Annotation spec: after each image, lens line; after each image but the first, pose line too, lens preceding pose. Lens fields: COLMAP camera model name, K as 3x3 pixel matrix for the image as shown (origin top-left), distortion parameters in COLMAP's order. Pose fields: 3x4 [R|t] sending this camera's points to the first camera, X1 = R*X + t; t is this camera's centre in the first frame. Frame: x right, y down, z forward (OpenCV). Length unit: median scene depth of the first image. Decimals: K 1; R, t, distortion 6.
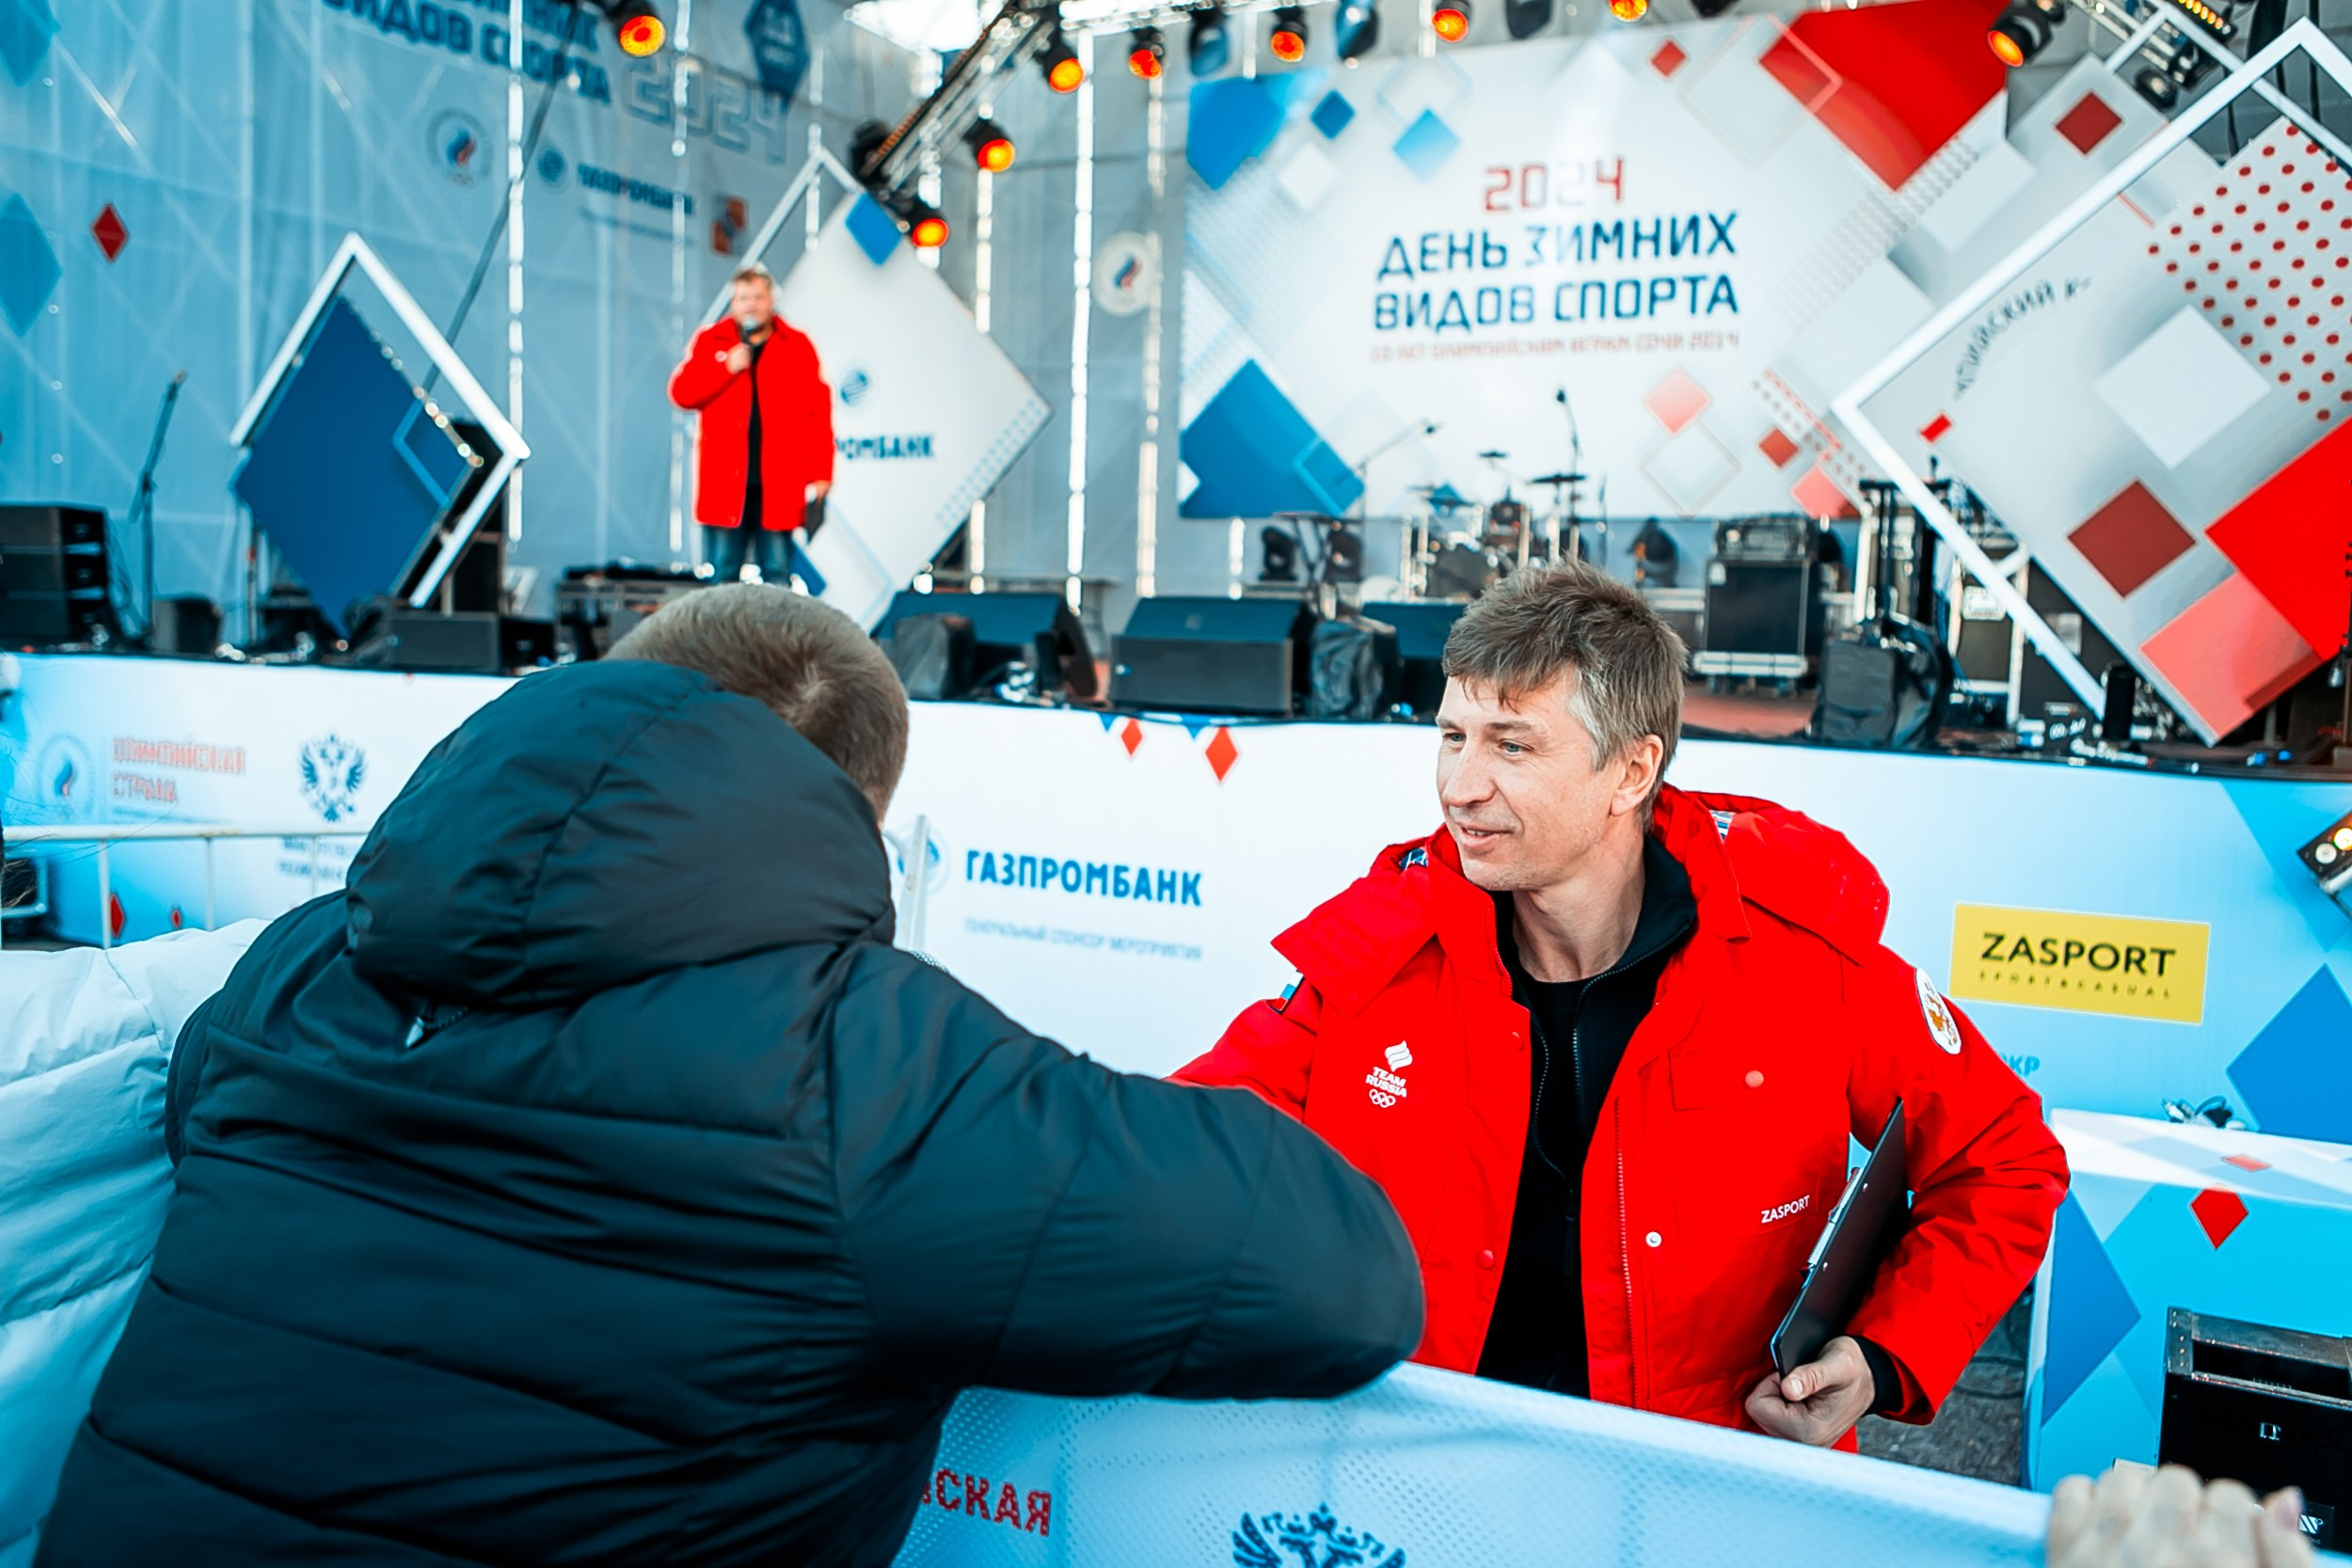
lens RADIAL K [[1809.0, 0, 1176.0], [0, 1809.0, 784.0], [0, 0, 1]] dist [-0.086479, 0.089720]
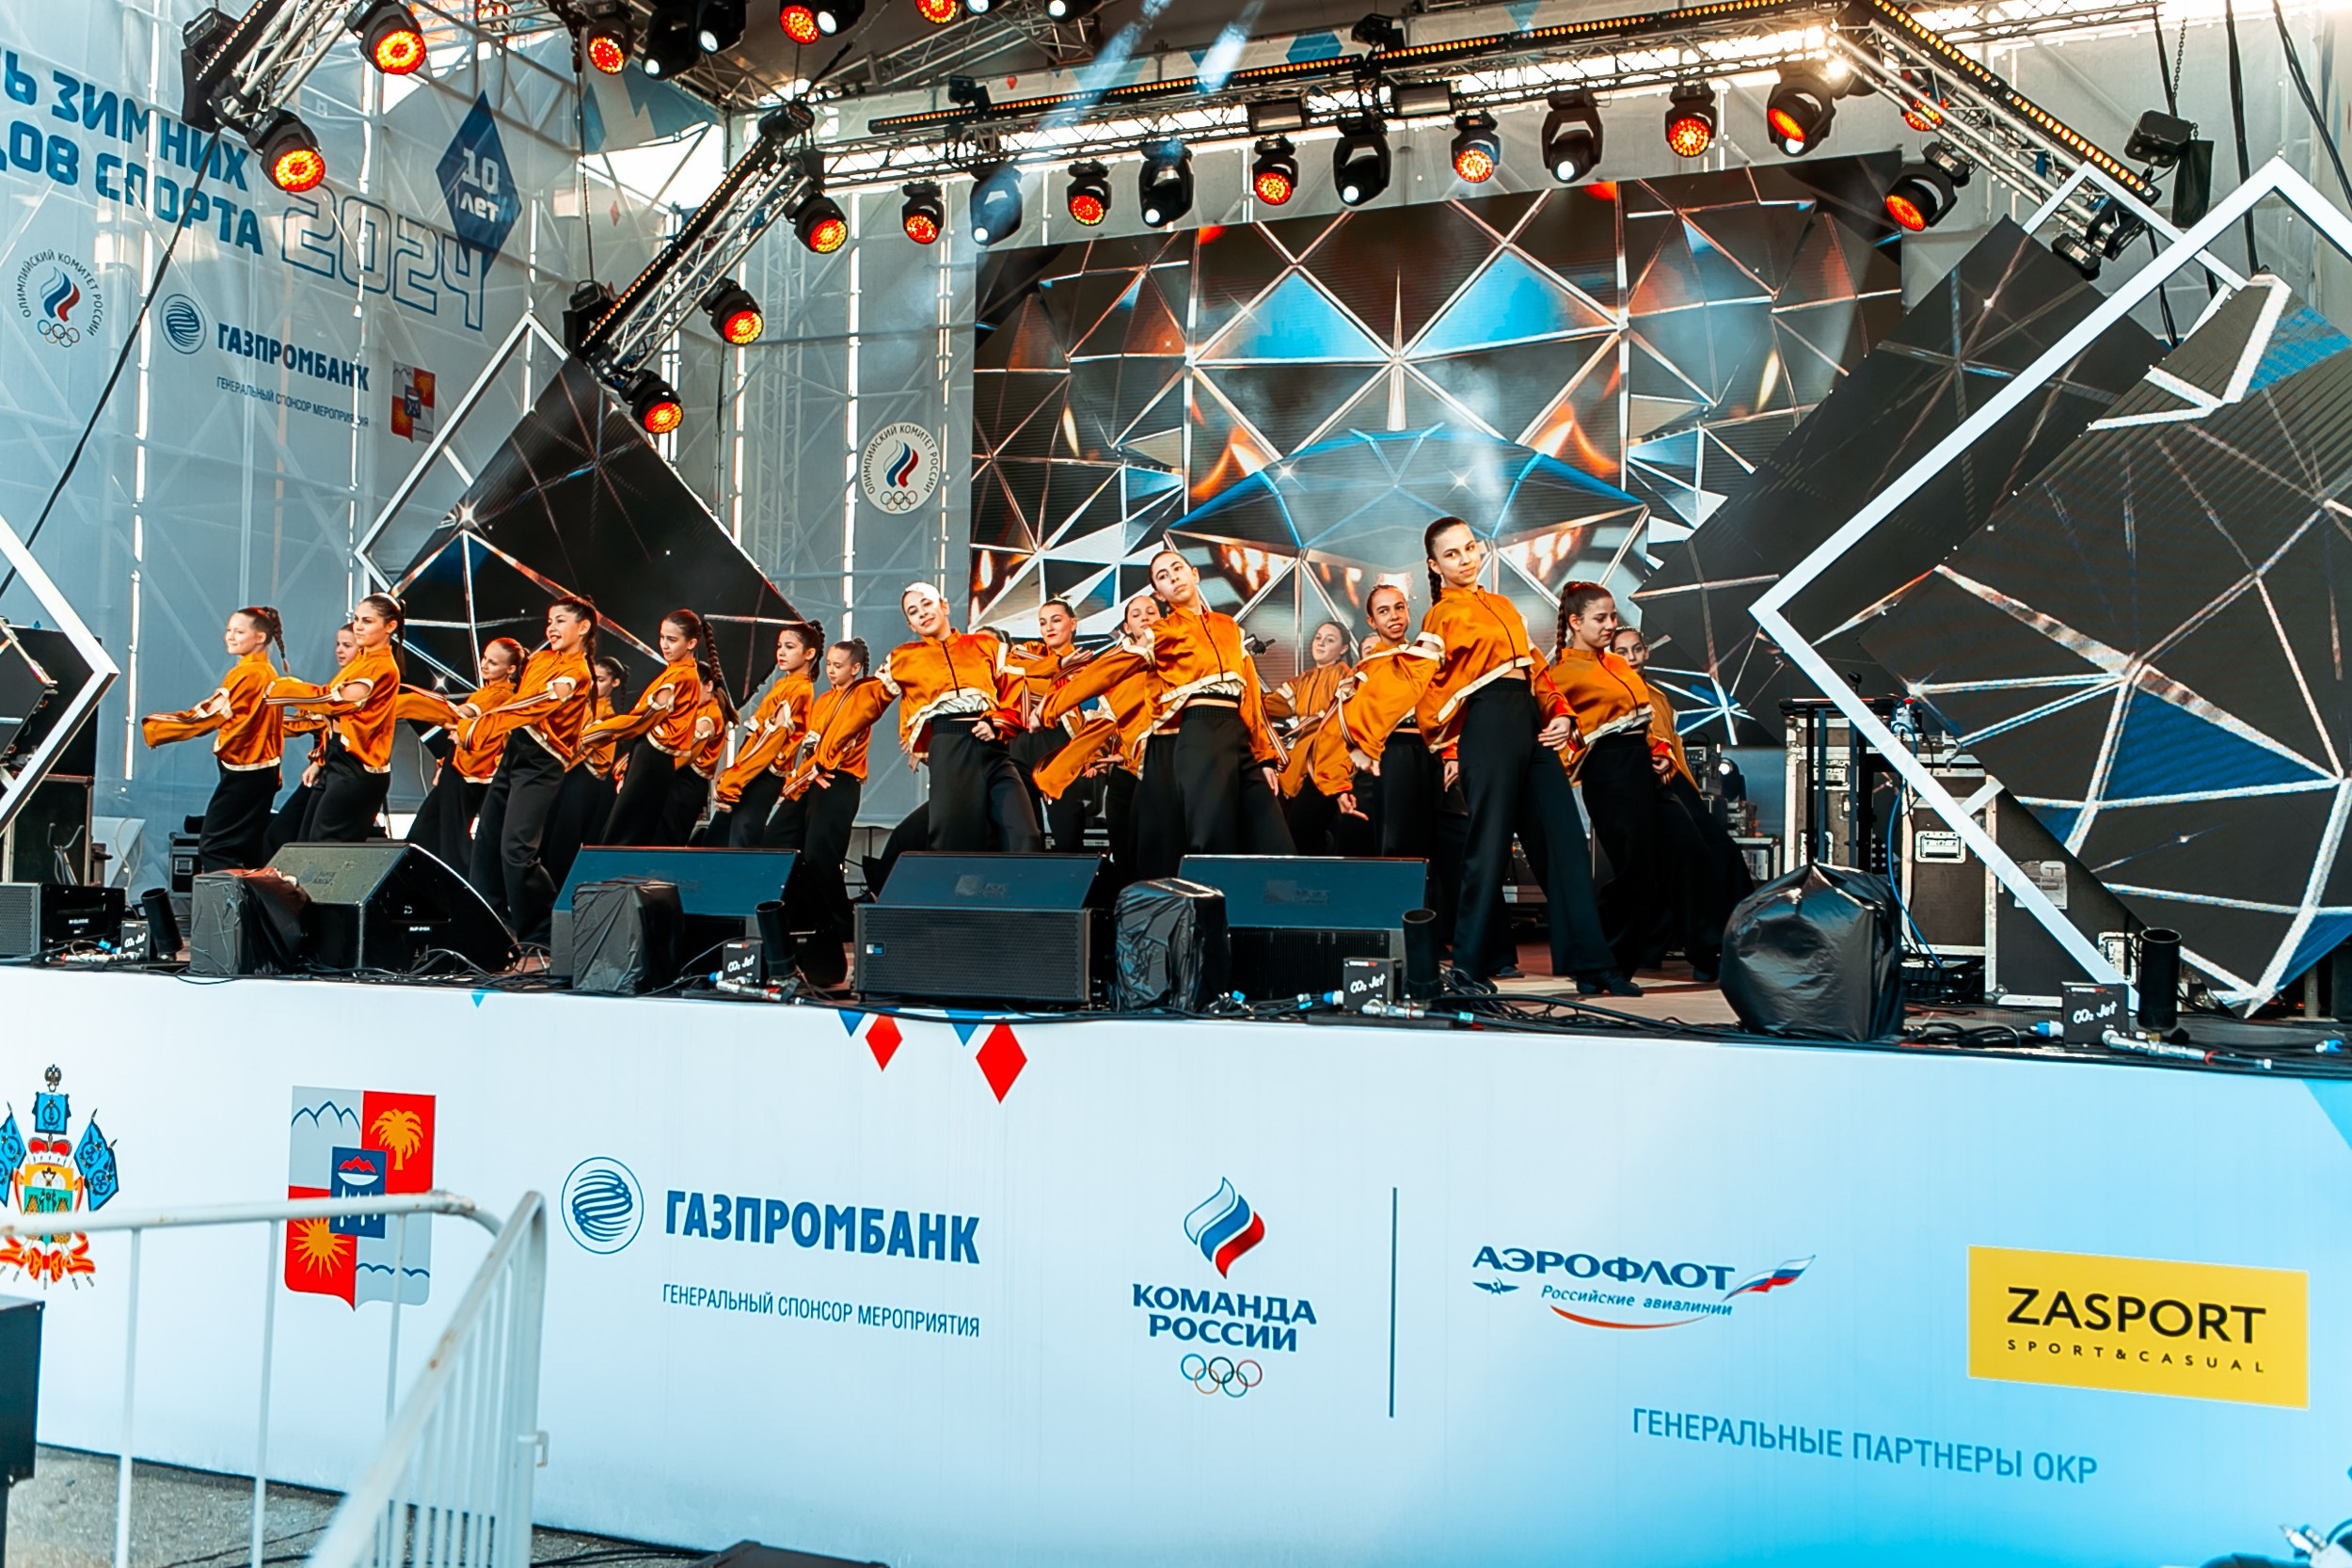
lens RADIAL K [[2071.6, 0, 1169.9], [0, 2071.6, 779.4], [0, 0, 1]] dist [0.011665, -0.007604]
pose [[0.995421, -0.006589, 0.095362, 0.005352], [0.019144, 0.991151, -0.131348, -0.007215], [-0.093653, 0.132572, 0.986739, 0.046275]]
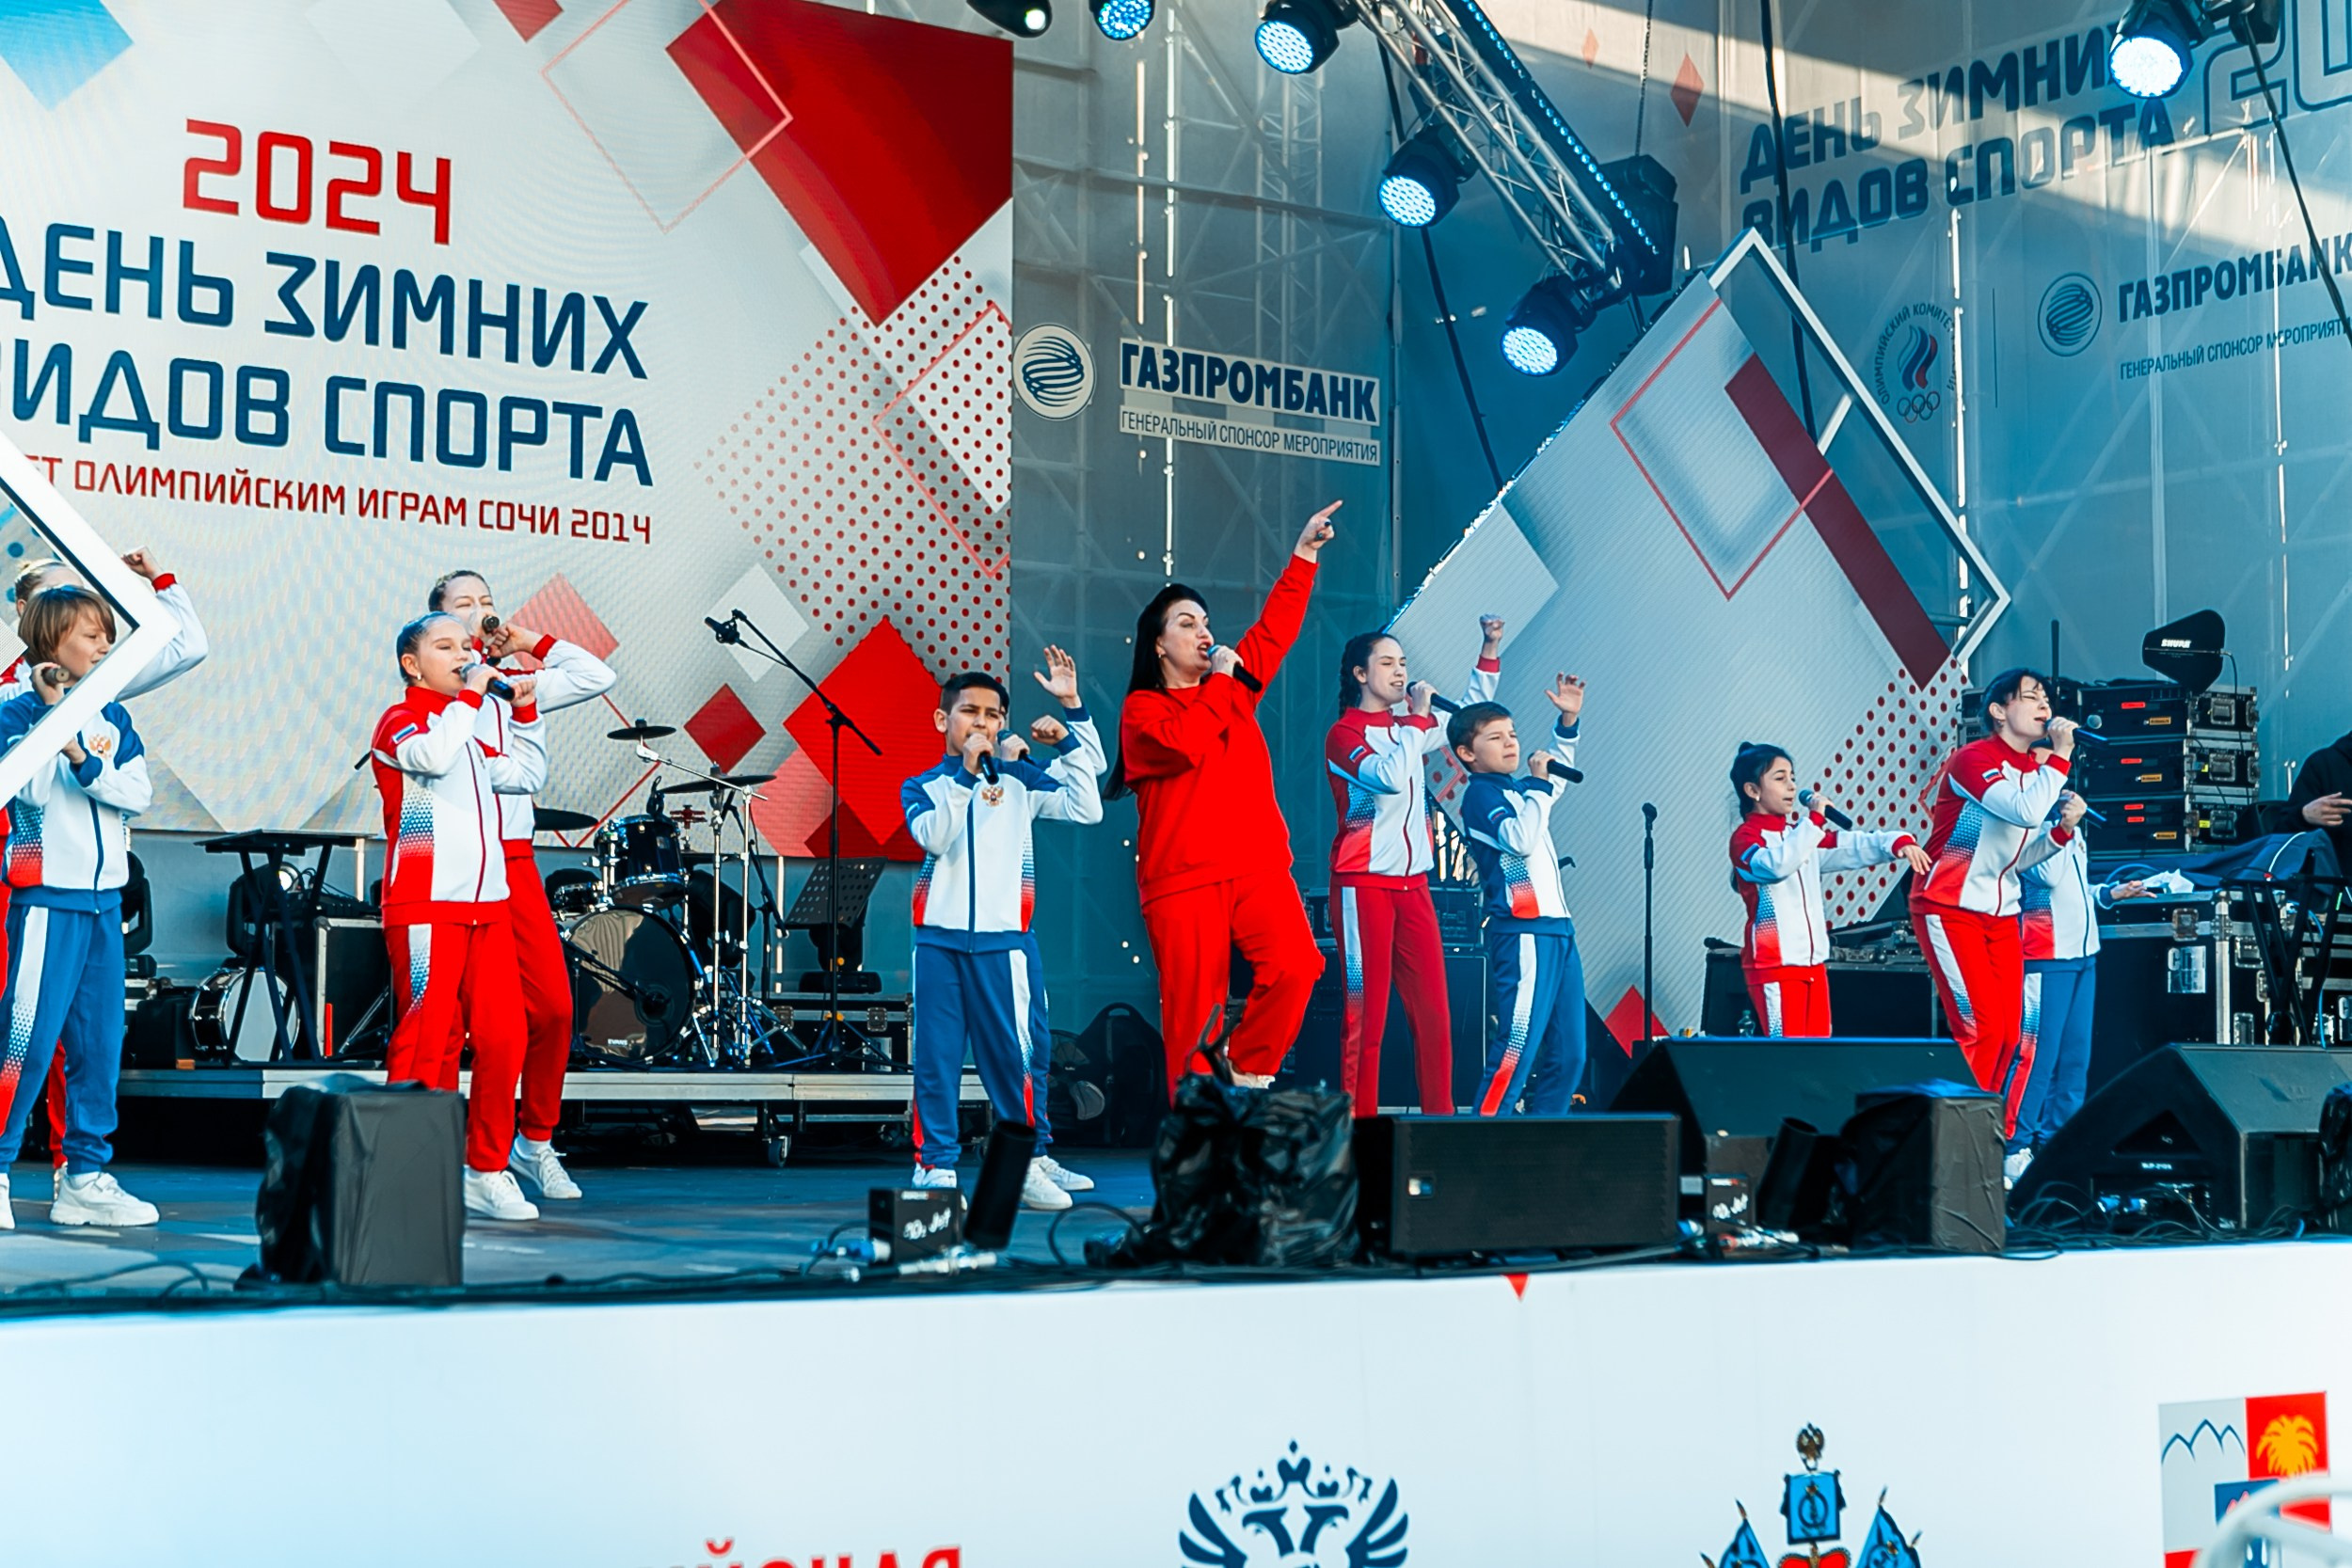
lens RADIAL K [[3663.1, 0, 1184.1], [0, 3663.1, 814.6], [0, 0, 1]] dist [-0.061874, 0.020657]
pose [[0.448432, 0.037134, 0.893045, -0.629461], [0.087164, 0.992558, -0.085041, -0.052805], [-0.889556, 0.115977, 0.441858, 0.373267]]
